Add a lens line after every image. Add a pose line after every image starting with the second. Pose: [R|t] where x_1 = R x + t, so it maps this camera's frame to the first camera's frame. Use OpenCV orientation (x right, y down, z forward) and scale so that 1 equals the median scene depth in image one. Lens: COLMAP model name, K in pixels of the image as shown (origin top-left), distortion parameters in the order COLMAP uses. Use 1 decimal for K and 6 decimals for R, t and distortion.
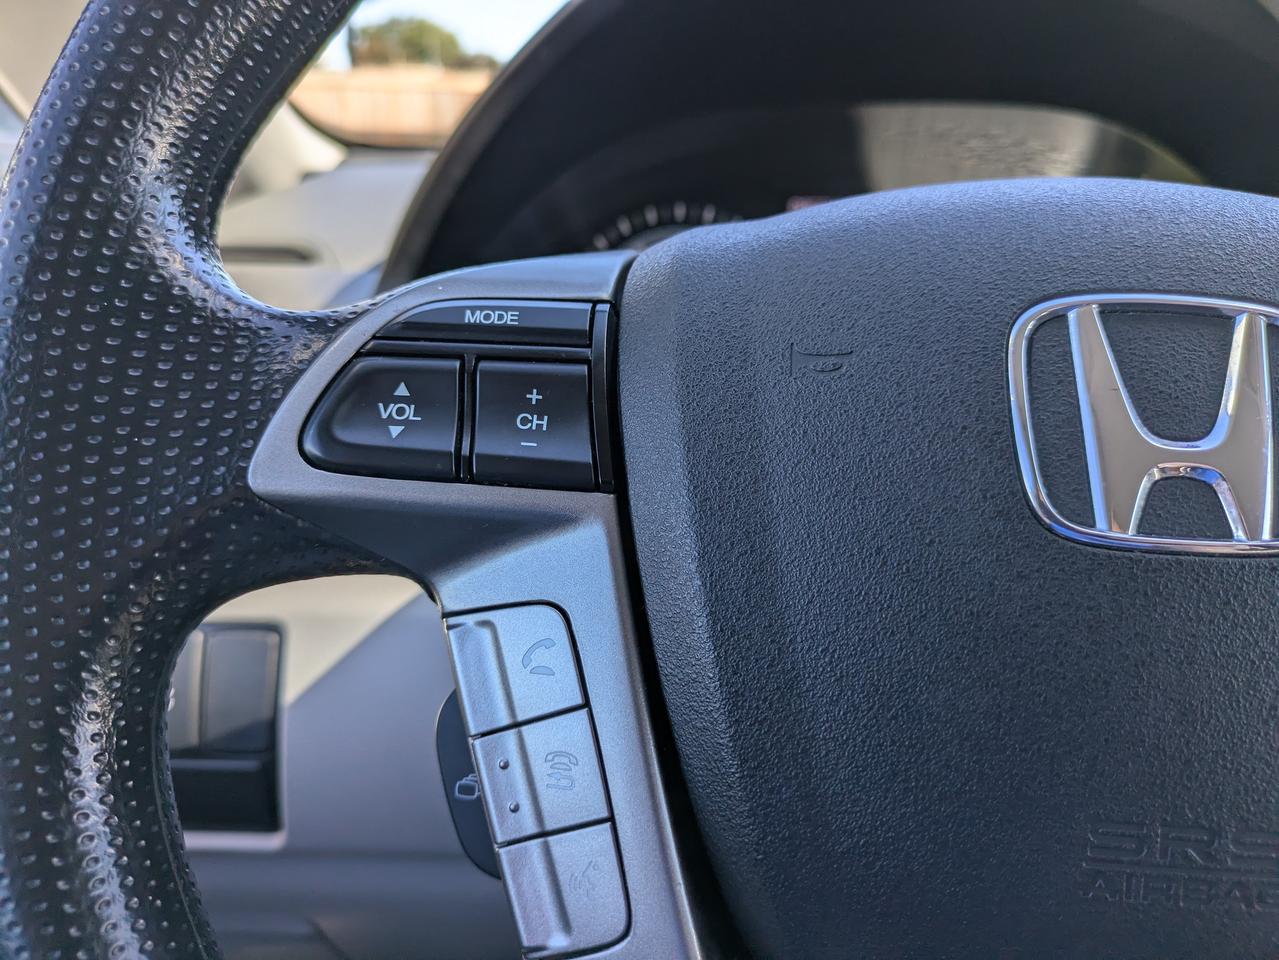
lens RADIAL K [[945.9, 0, 639.6], [0, 945.9, 441.2], [0, 0, 1]] dist [-0.005375, -0.002295]
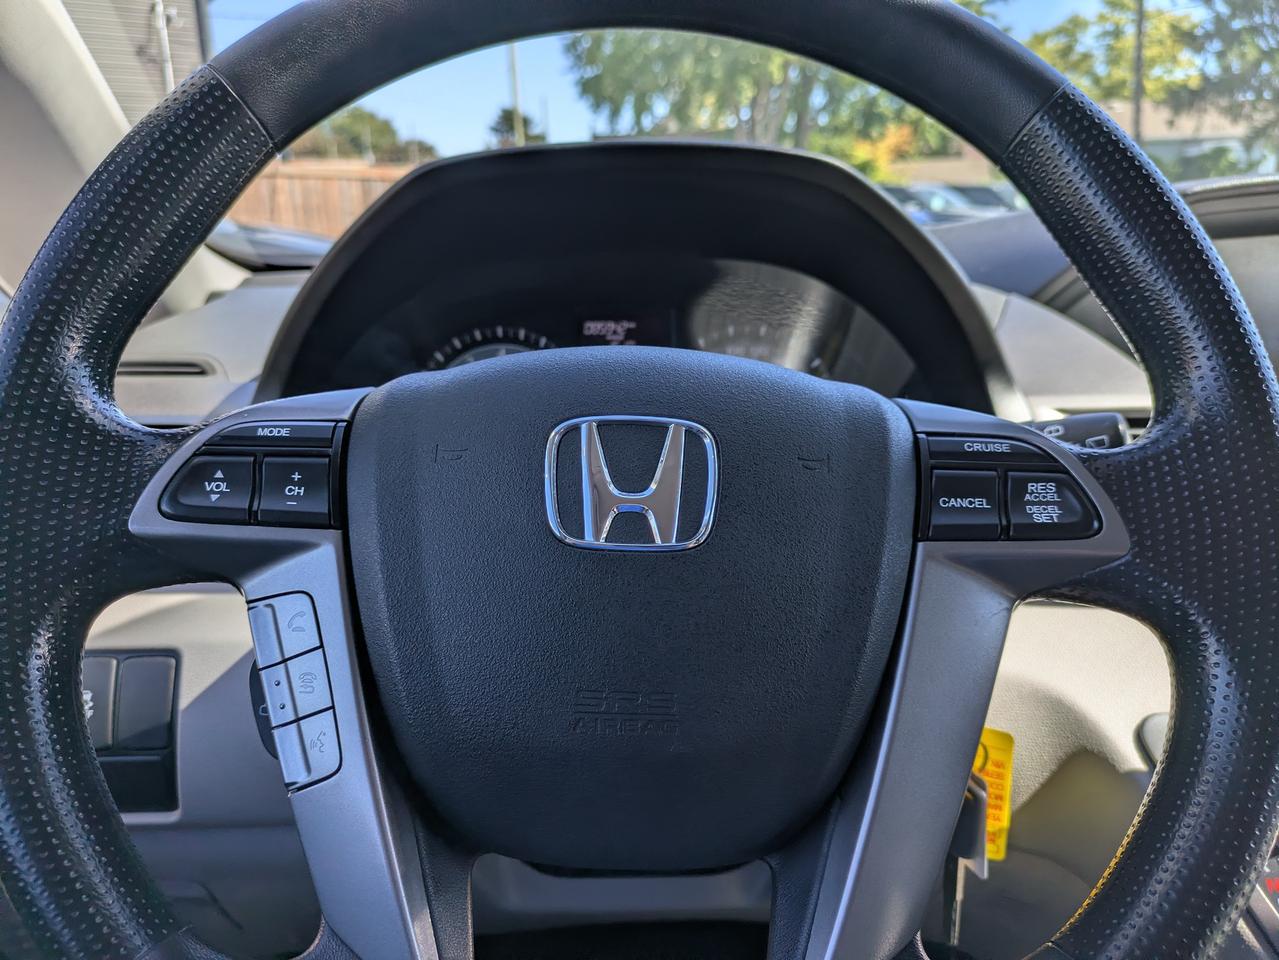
lens RADIAL K [[963.8, 0, 639.5], [0, 963.8, 480.0], [0, 0, 1]] dist [0.017337, 0.001849]
pose [[0.998903, -0.021483, 0.041597, 0.466267], [0.023084, 0.998995, -0.038412, 0.044946], [-0.040730, 0.039330, 0.998396, -0.853665]]
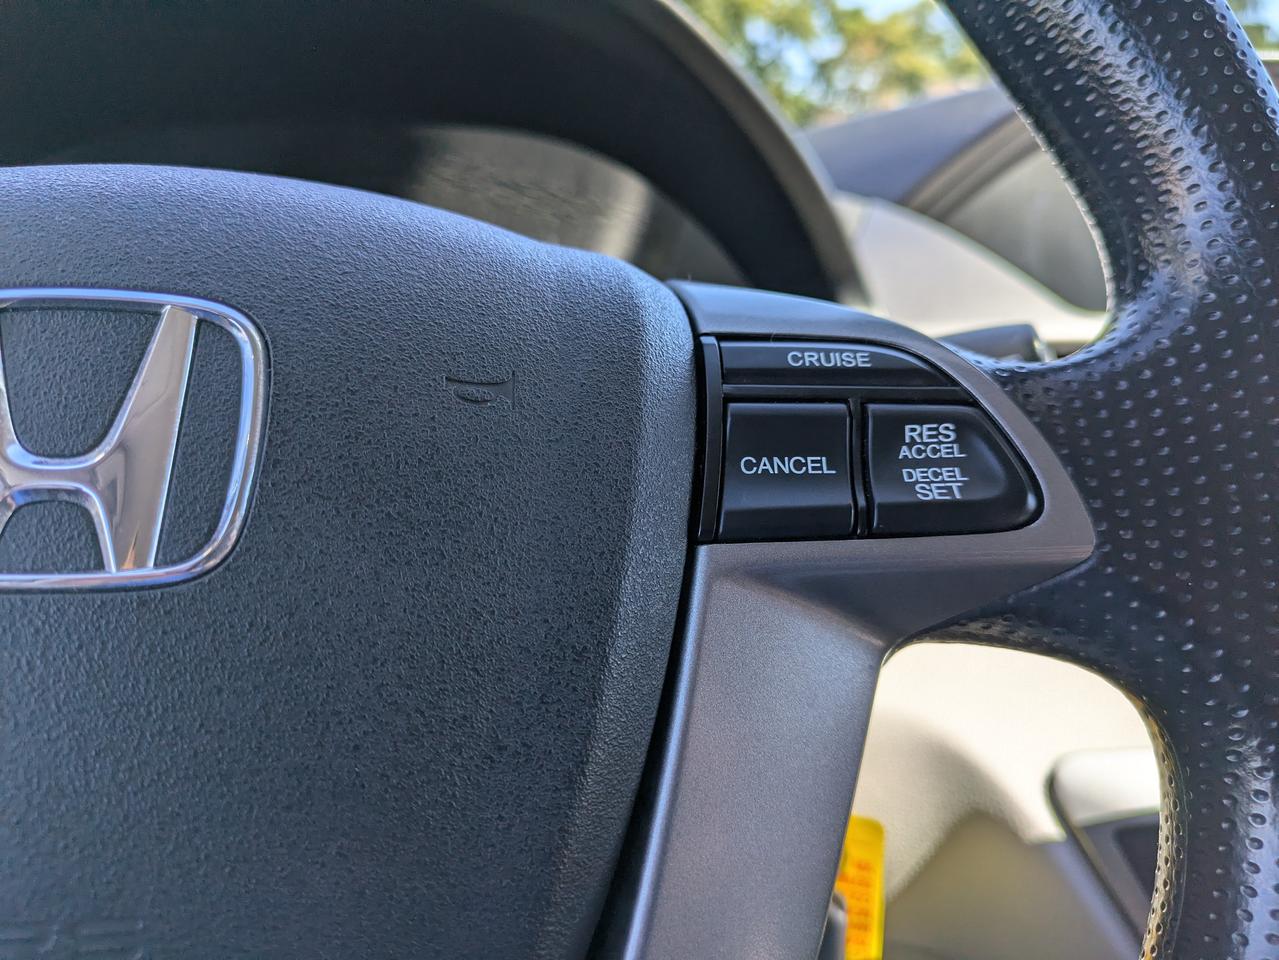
lens RADIAL K [[931.3, 0, 643.0], [0, 931.3, 450.5], [0, 0, 1]] dist [0.019053, -0.004197]
pose [[0.985045, -0.038713, 0.167892, 0.871318], [0.046030, 0.998142, -0.039912, 0.047325], [-0.166035, 0.047044, 0.984997, 0.090360]]
